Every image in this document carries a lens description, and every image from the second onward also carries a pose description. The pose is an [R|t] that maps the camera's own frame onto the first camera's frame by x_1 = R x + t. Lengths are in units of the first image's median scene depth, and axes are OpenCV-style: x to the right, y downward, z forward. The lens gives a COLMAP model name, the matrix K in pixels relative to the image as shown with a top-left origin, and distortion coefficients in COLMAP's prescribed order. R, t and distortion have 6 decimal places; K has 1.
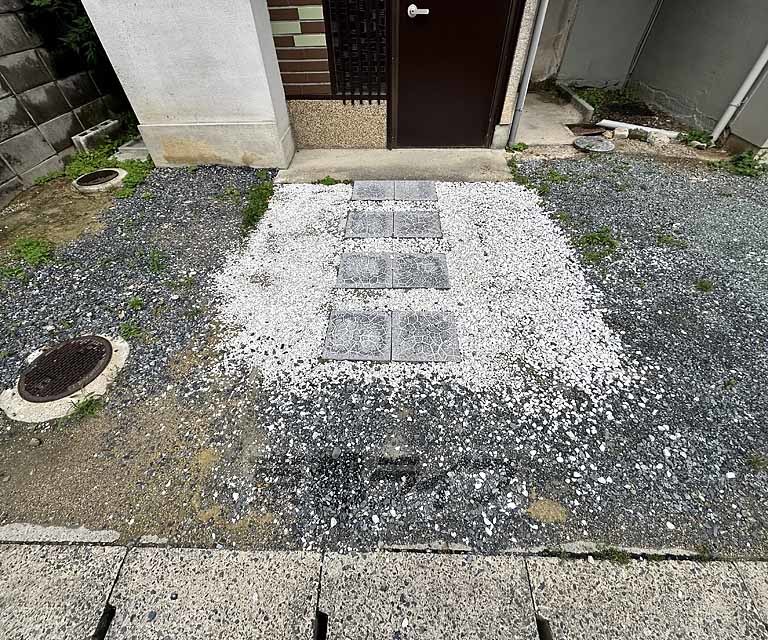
lens RADIAL K [[341.6, 0, 384.0], [0, 341.6, 320.0], [0, 0, 1]] dist [-0.002327, 0.000063]
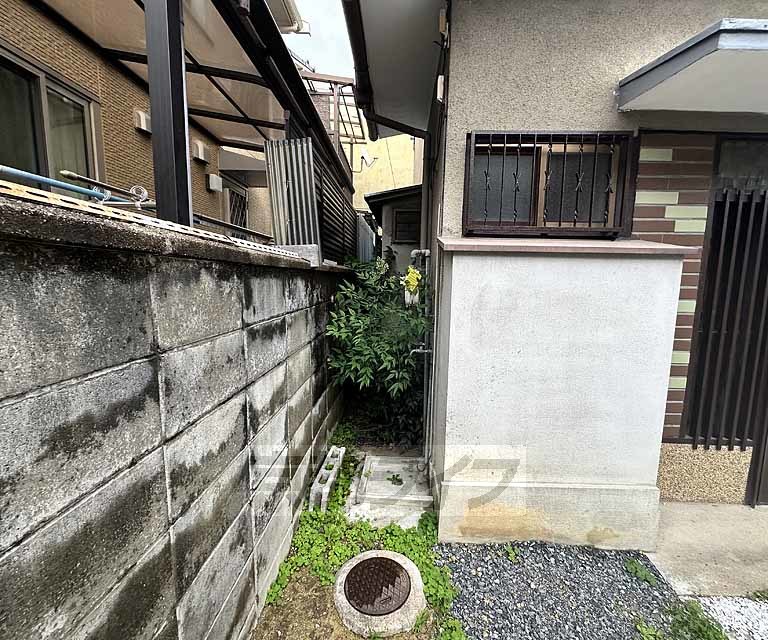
lens RADIAL K [[339.6, 0, 384.0], [0, 339.6, 320.0], [0, 0, 1]] dist [-0.002750, -0.000748]
pose [[0.998910, 0.037568, 0.027692, -1.107052], [-0.011880, 0.778465, -0.627576, -0.520133], [-0.045134, 0.626563, 0.778063, 0.389401]]
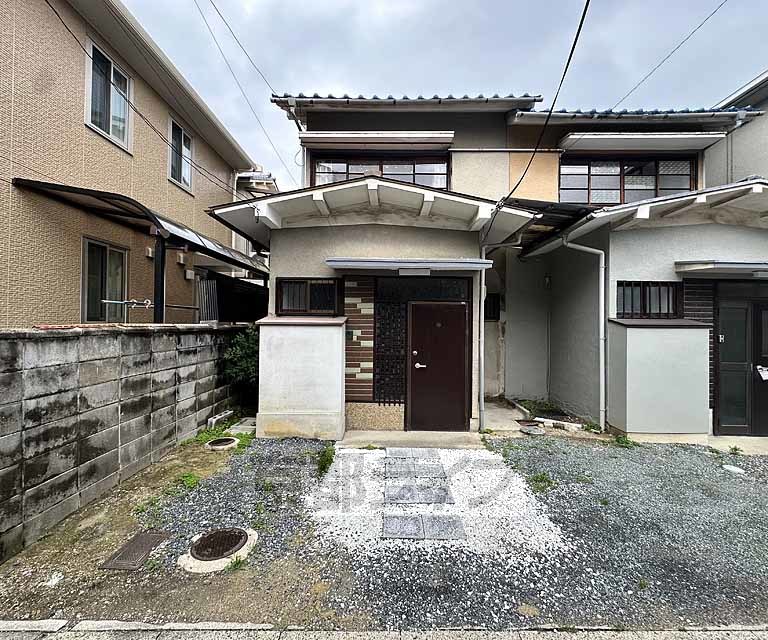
lens RADIAL K [[357.2, 0, 389.0], [0, 357.2, 318.7], [0, 0, 1]] dist [-0.007858, -0.000141]
pose [[0.999084, 0.030008, 0.030499, -0.183146], [0.001572, 0.686597, -0.727036, 0.492587], [-0.042757, 0.726419, 0.685921, -0.724964]]
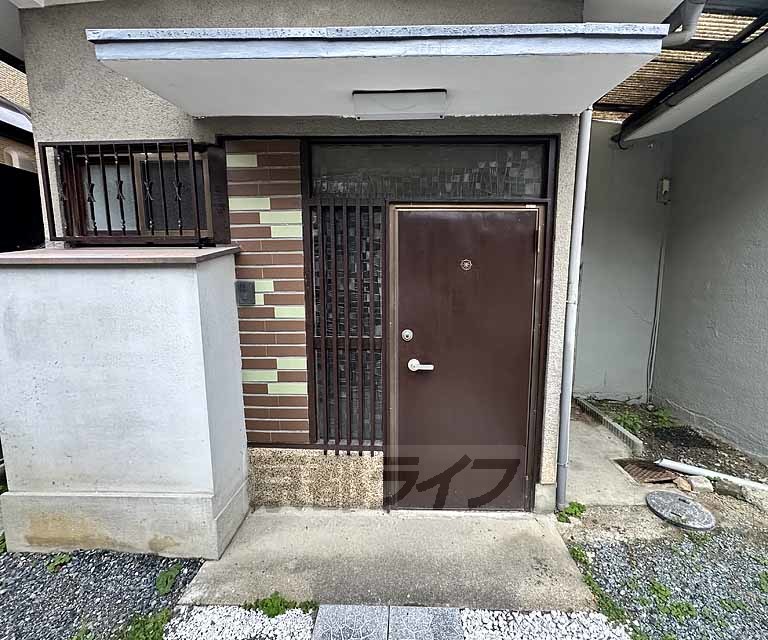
lens RADIAL K [[341.8, 0, 401.5], [0, 341.8, 320.5], [0, 0, 1]] dist [-0.001790, 0.000013]
pose [[0.999633, 0.018388, 0.019909, 0.037300], [-0.001884, 0.779991, -0.625788, -0.540649], [-0.027036, 0.625520, 0.779739, 0.329148]]
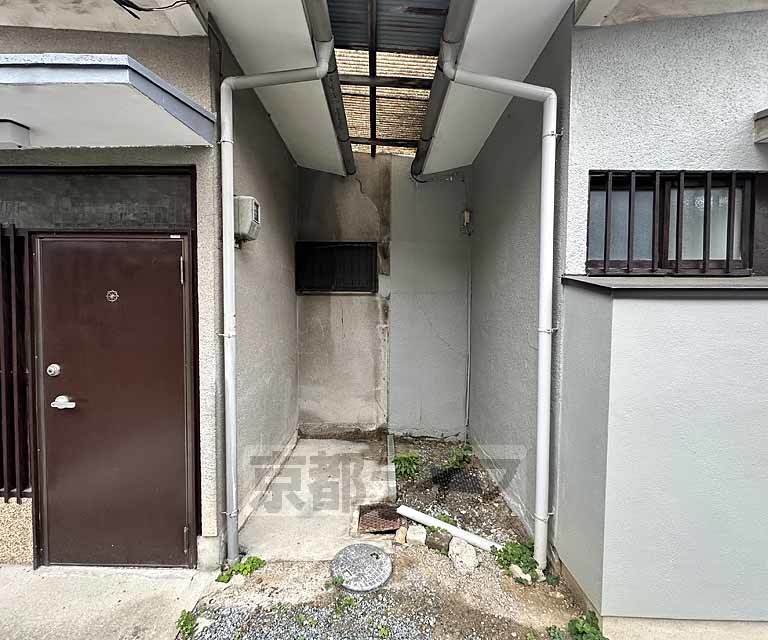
lens RADIAL K [[341.6, 0, 384.0], [0, 341.6, 320.0], [0, 0, 1]] dist [-0.002327, 0.000063]
pose [[0.999465, 0.024014, 0.022189, 0.906892], [-0.002072, 0.723818, -0.689988, -0.586018], [-0.032630, 0.689573, 0.723480, 0.333833]]
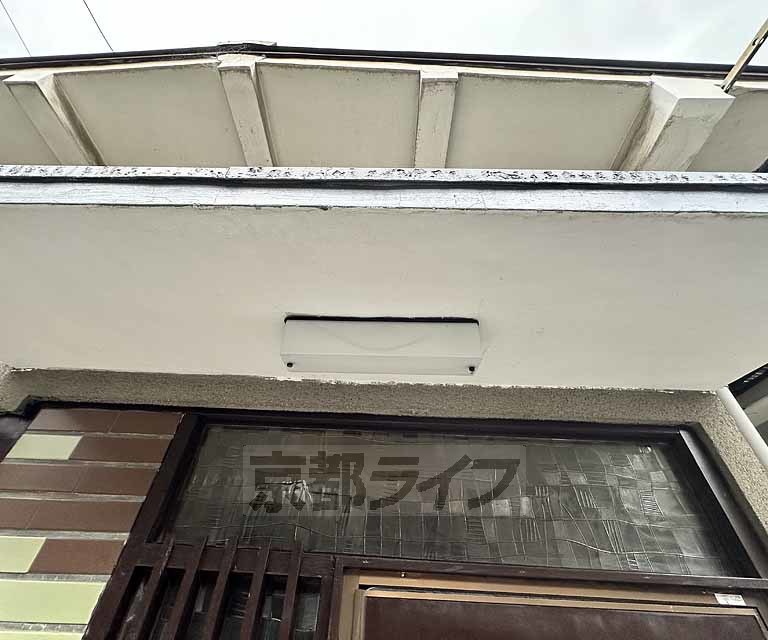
lens RADIAL K [[341.6, 0, 384.0], [0, 341.6, 320.0], [0, 0, 1]] dist [-0.002327, 0.000063]
pose [[0.997592, 0.068705, -0.009440, 0.044091], [-0.012702, 0.047199, -0.998805, -1.020423], [-0.068178, 0.996520, 0.047958, 0.572797]]
